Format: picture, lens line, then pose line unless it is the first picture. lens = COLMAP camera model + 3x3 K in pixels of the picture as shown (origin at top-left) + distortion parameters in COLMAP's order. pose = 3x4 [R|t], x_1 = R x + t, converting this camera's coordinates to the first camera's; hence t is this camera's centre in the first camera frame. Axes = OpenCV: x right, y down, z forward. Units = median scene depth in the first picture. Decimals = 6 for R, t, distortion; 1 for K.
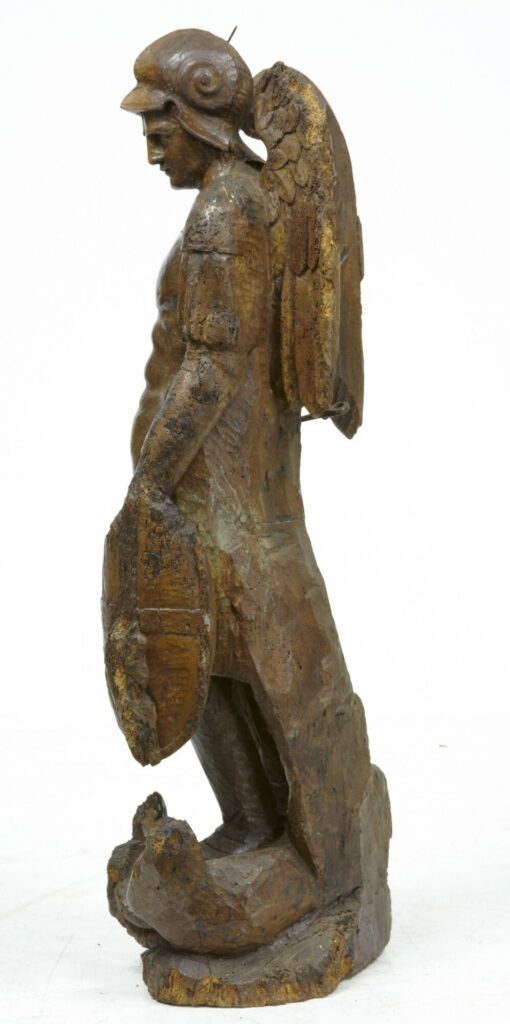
lens RADIAL K [[2406.3, 0, 255.0], [0, 2406.3, 512.0], [0, 0, 1]] dist [0.497369, 0.237893]
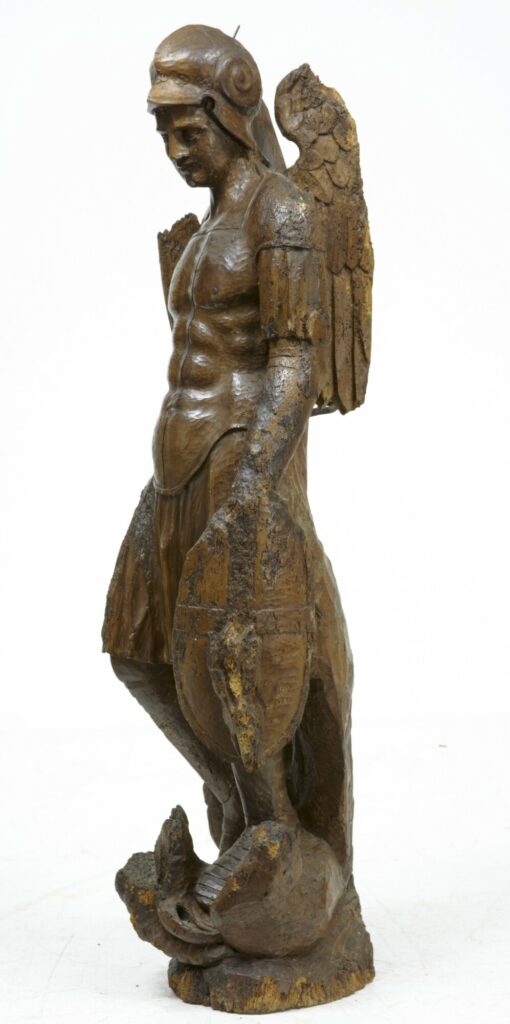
lens RADIAL K [[2406.3, 0, 255.0], [0, 2406.3, 512.0], [0, 0, 1]] dist [0.497369, 0.237893]
pose [[0.801770, -0.047773, 0.595720, -0.622958], [0.059524, 0.998227, -0.000061, 0.000006], [-0.594661, 0.035508, 0.803192, 0.207018]]
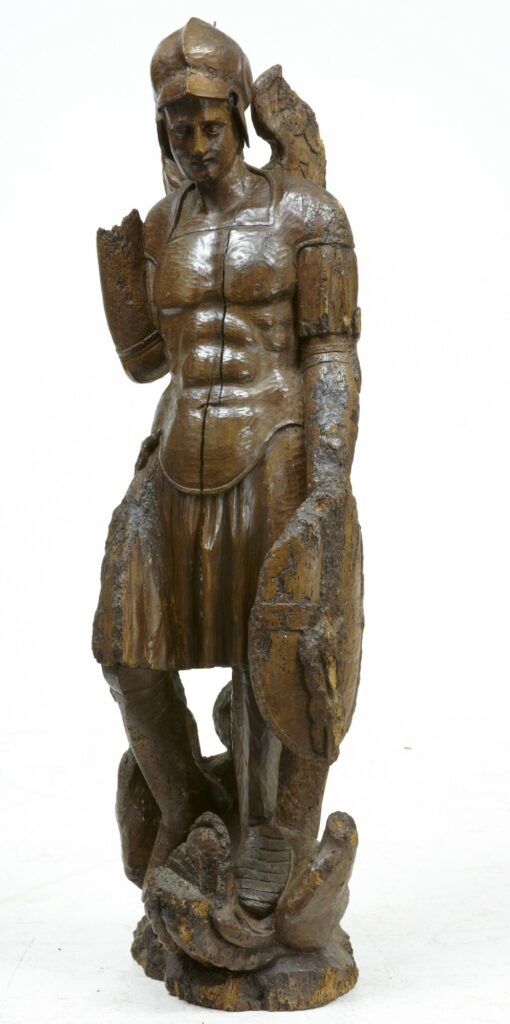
lens RADIAL K [[2406.3, 0, 255.0], [0, 2406.3, 512.0], [0, 0, 1]] dist [0.497369, 0.237893]
pose [[0.276326, -0.063577, 0.958959, -0.993839], [0.101811, 0.994131, 0.036572, -0.036598], [-0.955656, 0.087527, 0.281178, 0.742357]]
